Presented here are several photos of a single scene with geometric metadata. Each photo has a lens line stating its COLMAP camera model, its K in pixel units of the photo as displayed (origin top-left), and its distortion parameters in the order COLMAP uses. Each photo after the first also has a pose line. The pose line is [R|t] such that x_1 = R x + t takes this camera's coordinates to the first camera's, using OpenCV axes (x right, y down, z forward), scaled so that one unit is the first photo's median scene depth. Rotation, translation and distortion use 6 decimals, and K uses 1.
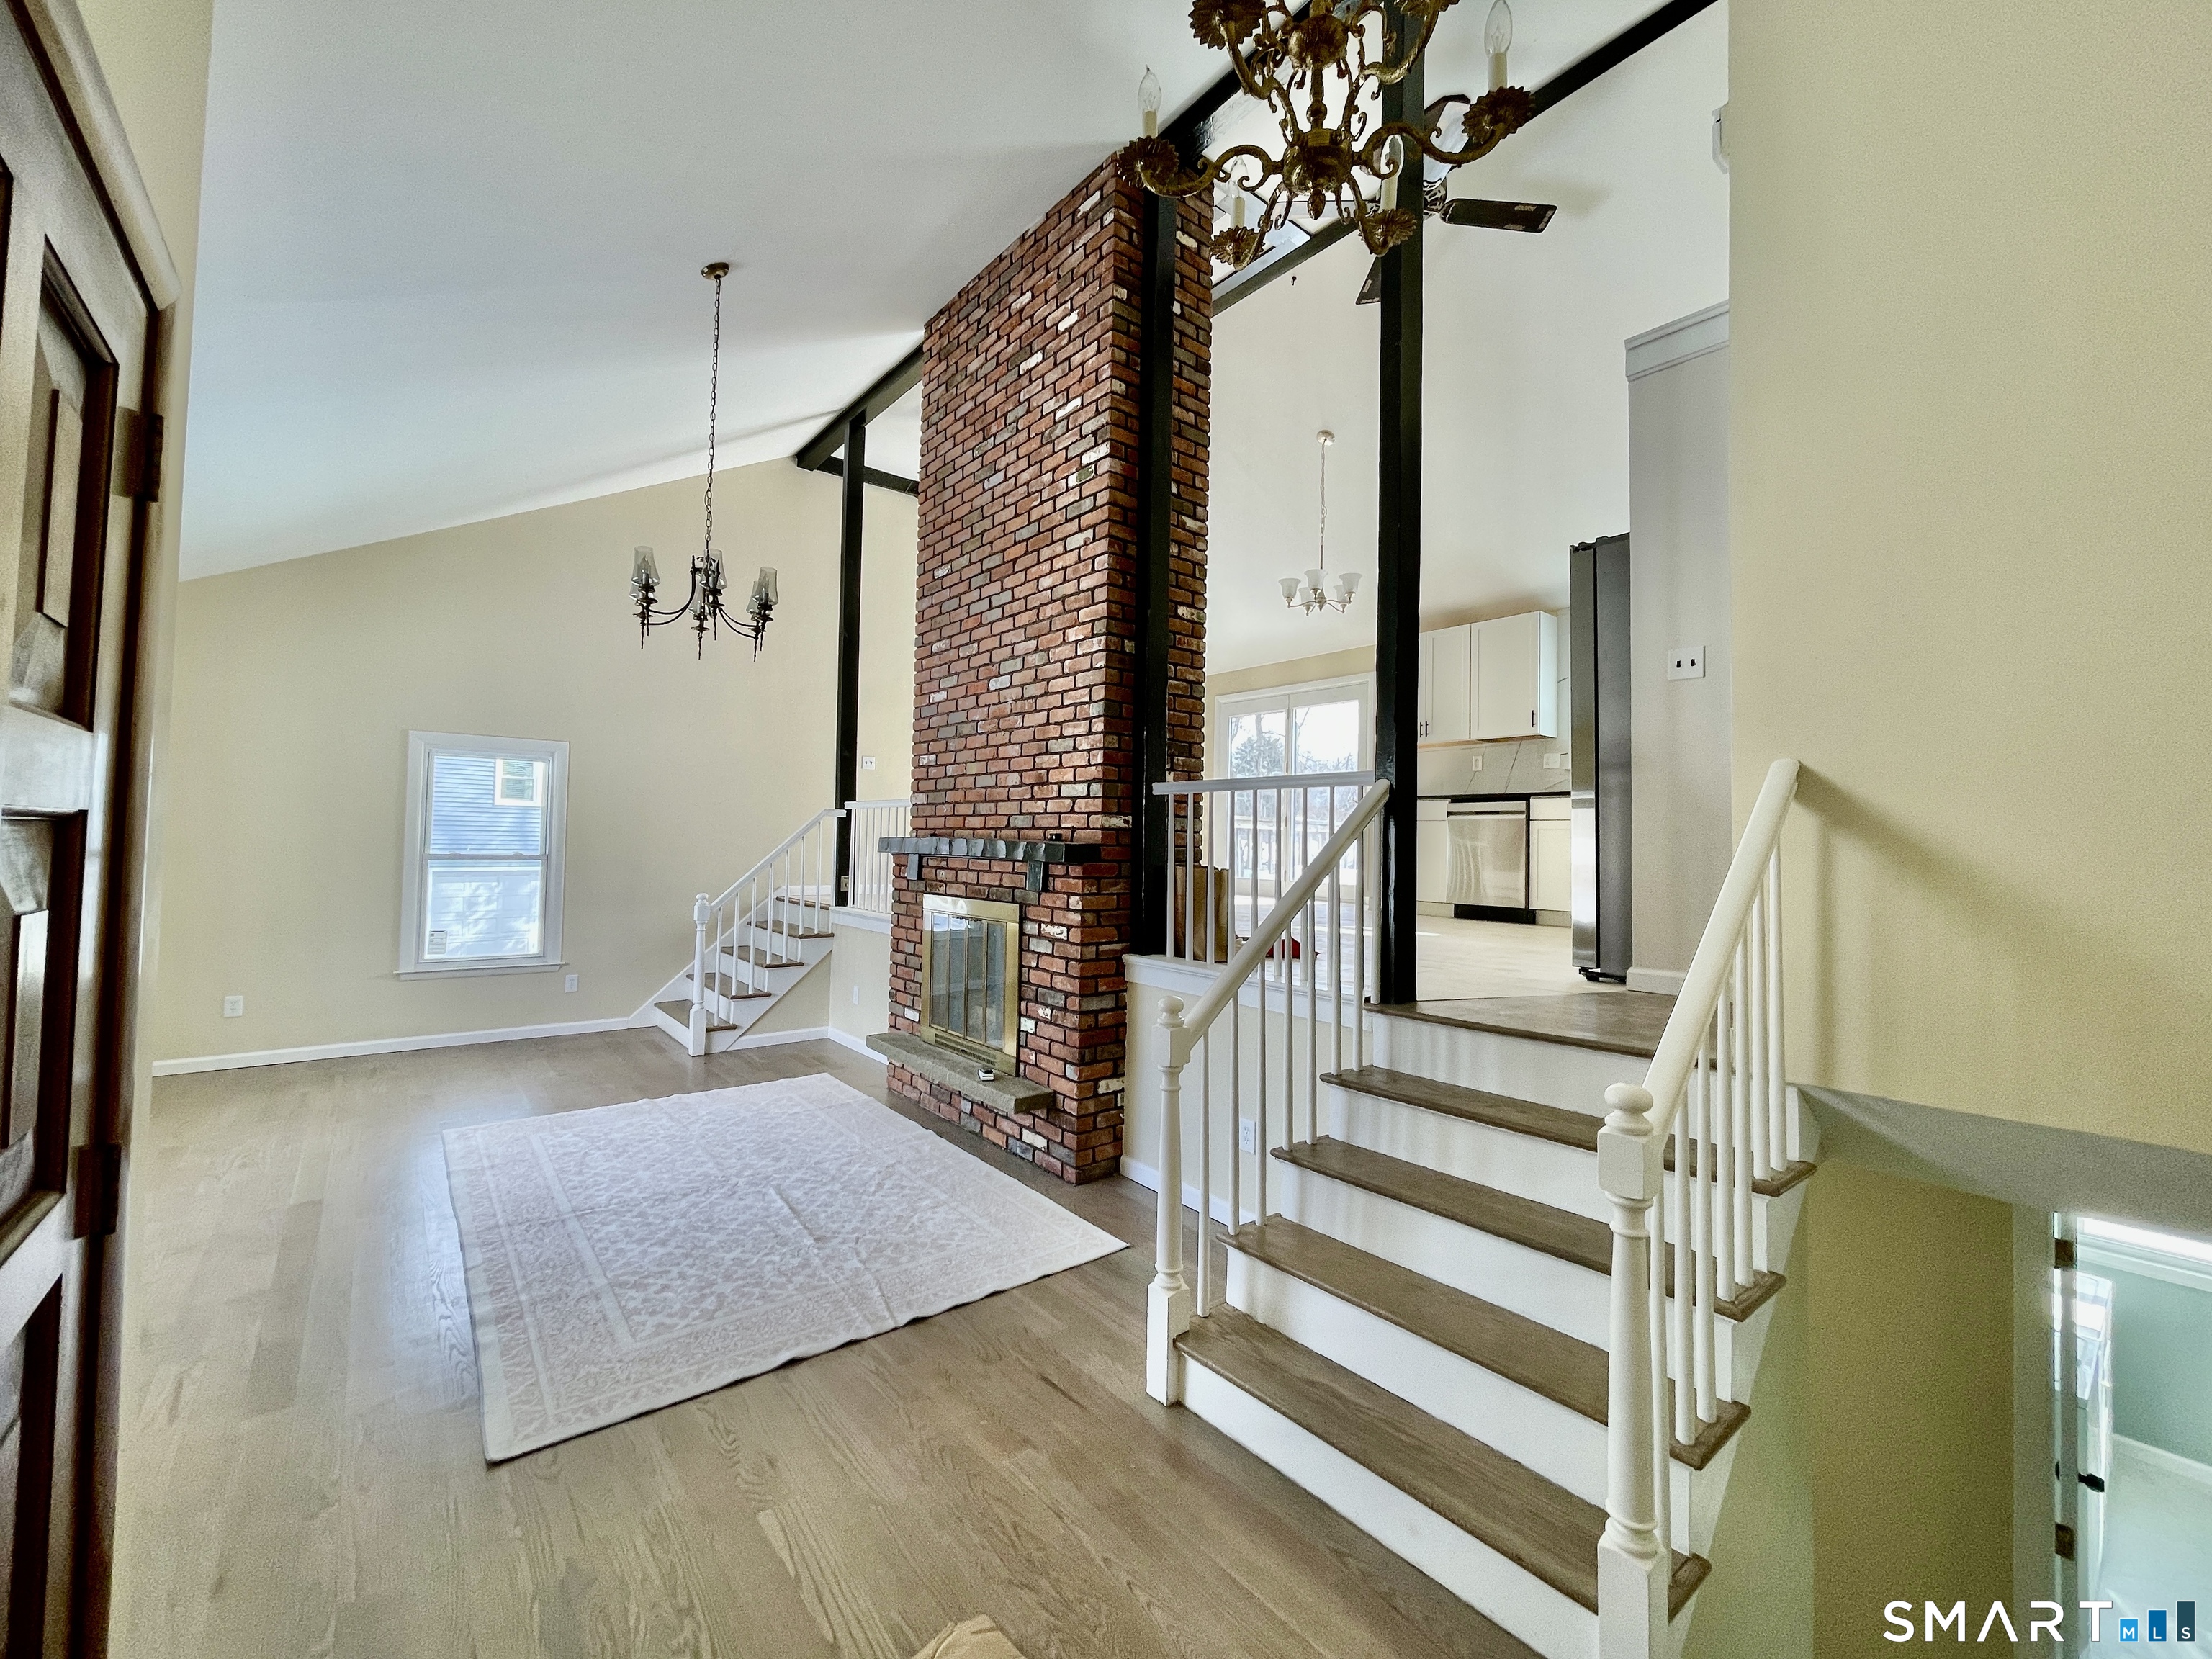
lens RADIAL K [[895.5, 0, 1109.4], [0, 895.5, 813.6], [0, 0, 1]] dist [-0.007748, 0.002794]
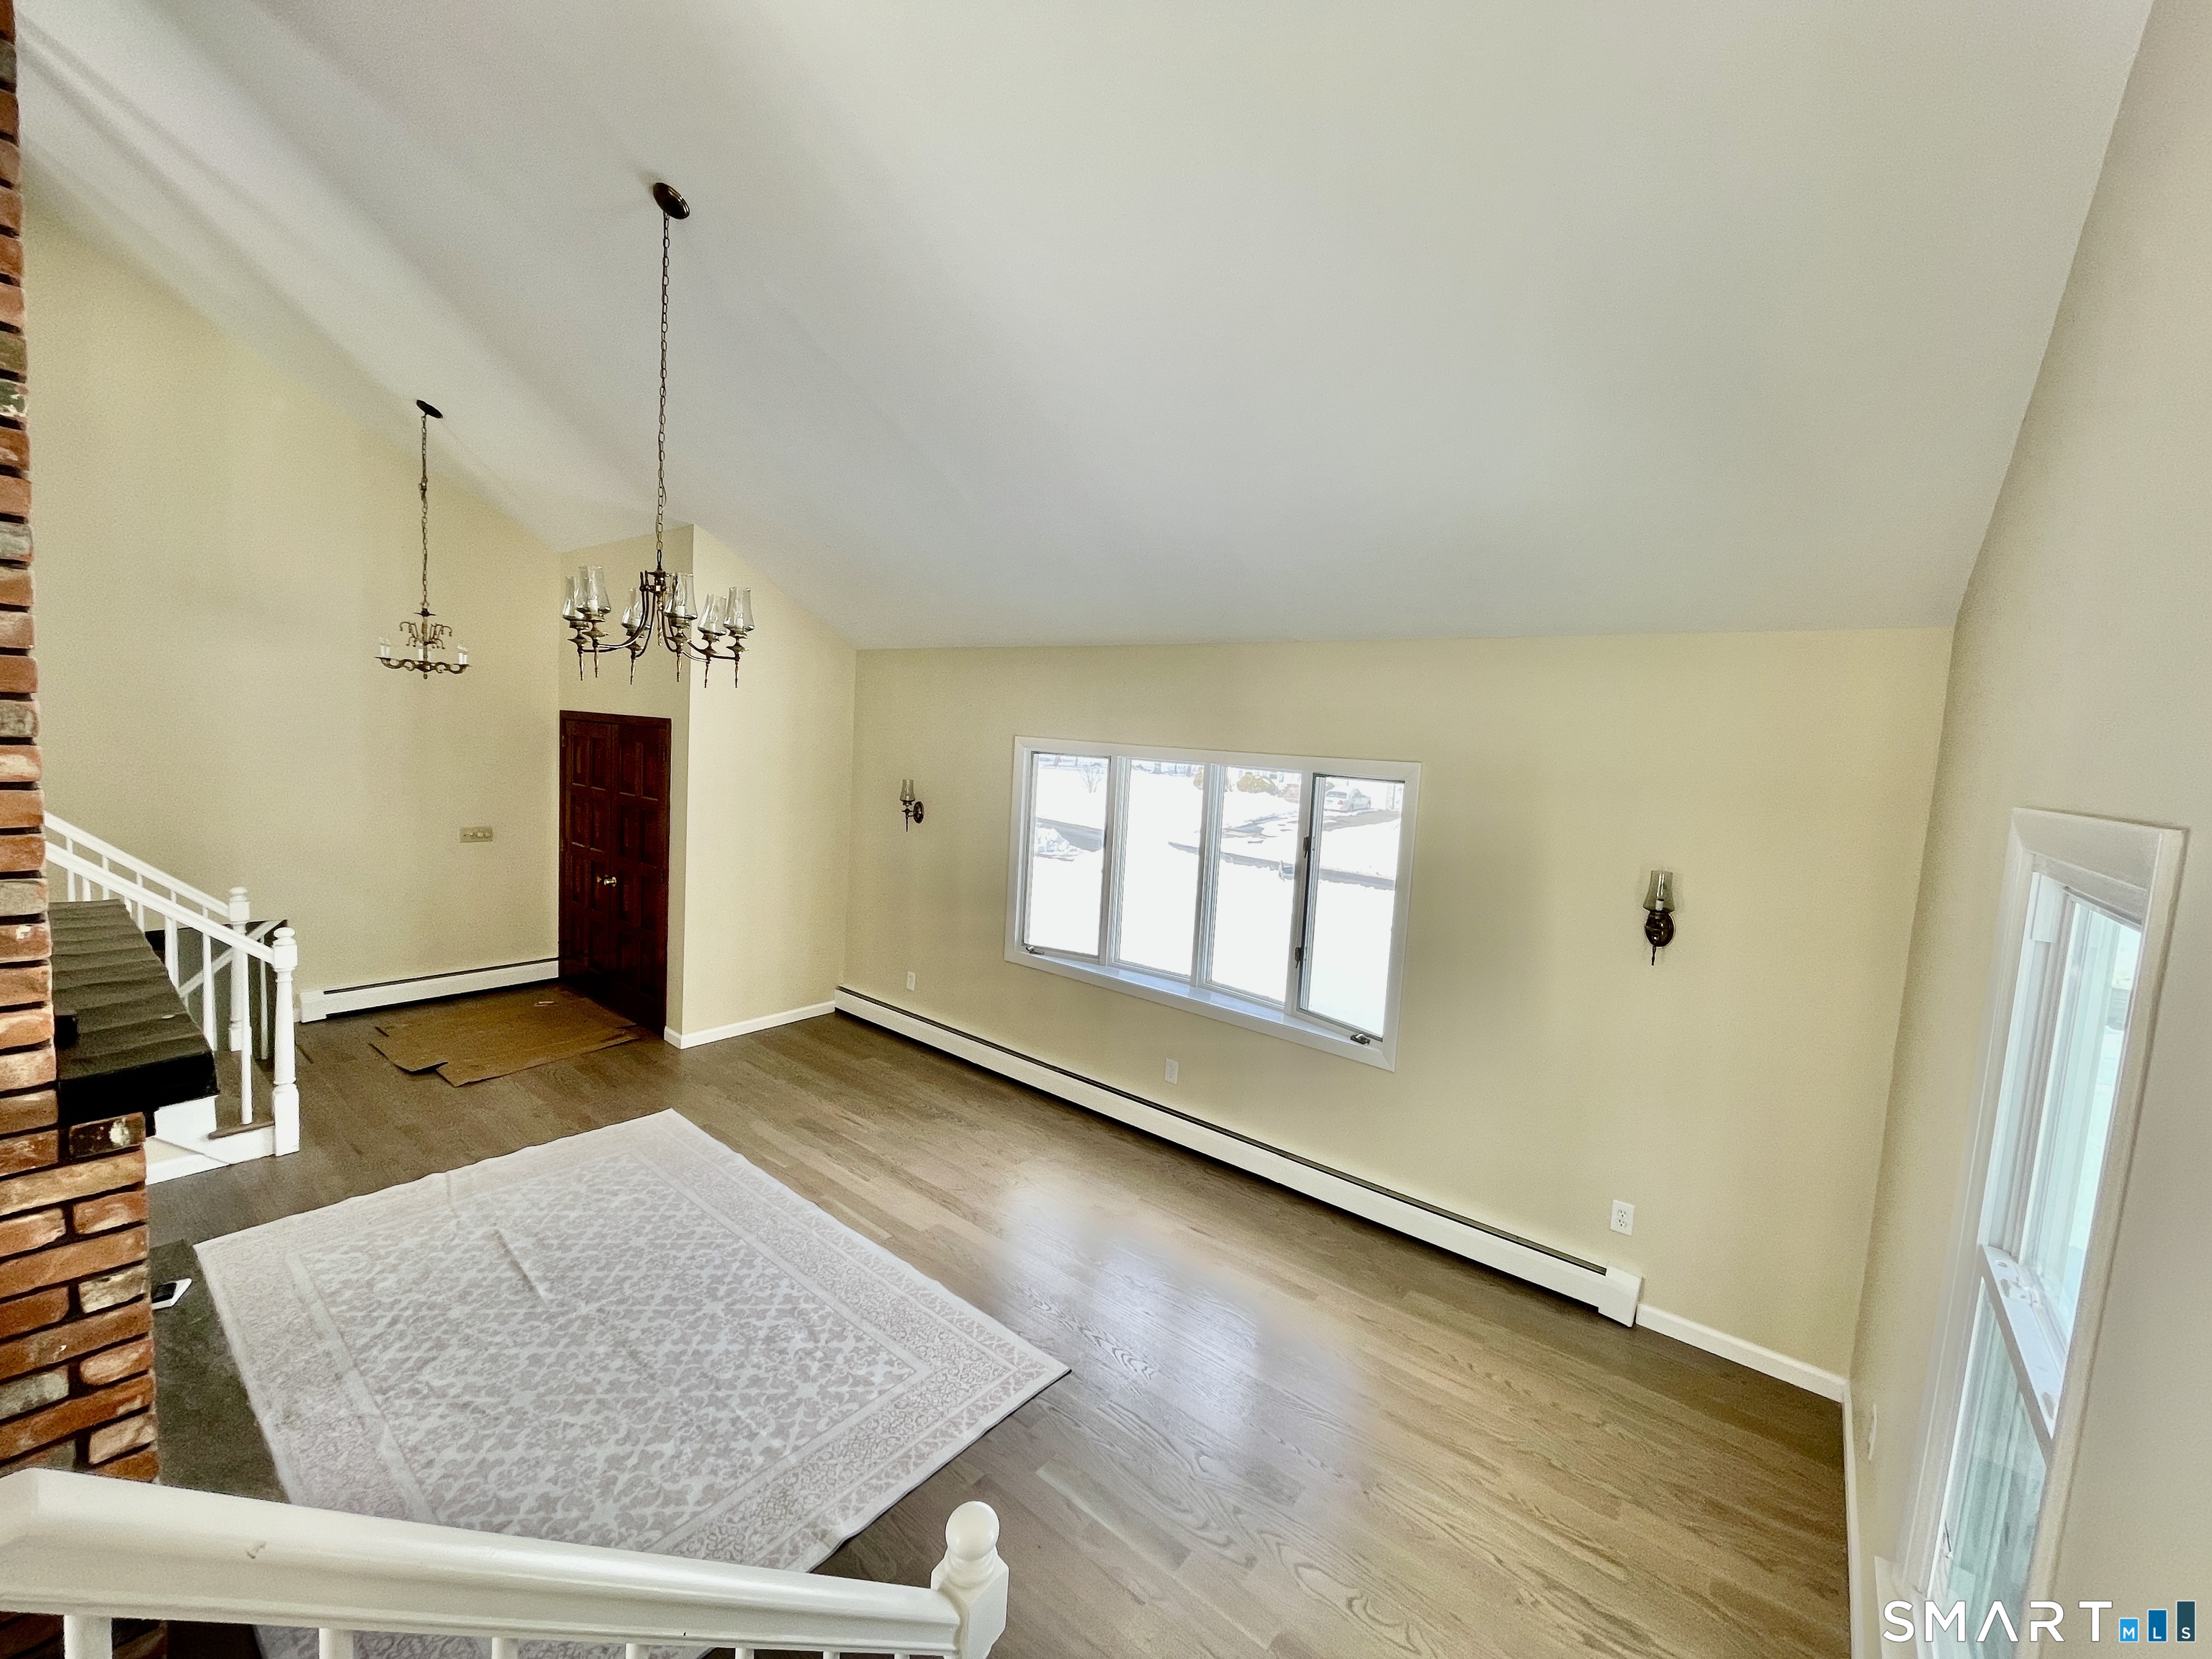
lens RADIAL K [[895.5, 0, 1105.9], [0, 895.5, 815.5], [0, 0, 1]] dist [-0.007748, 0.002794]
pose [[-0.973721, -0.060169, -0.219652, -0.621282], [-0.073137, 0.995997, 0.051383, -0.121652], [0.215681, 0.066097, -0.974224, 1.733218]]
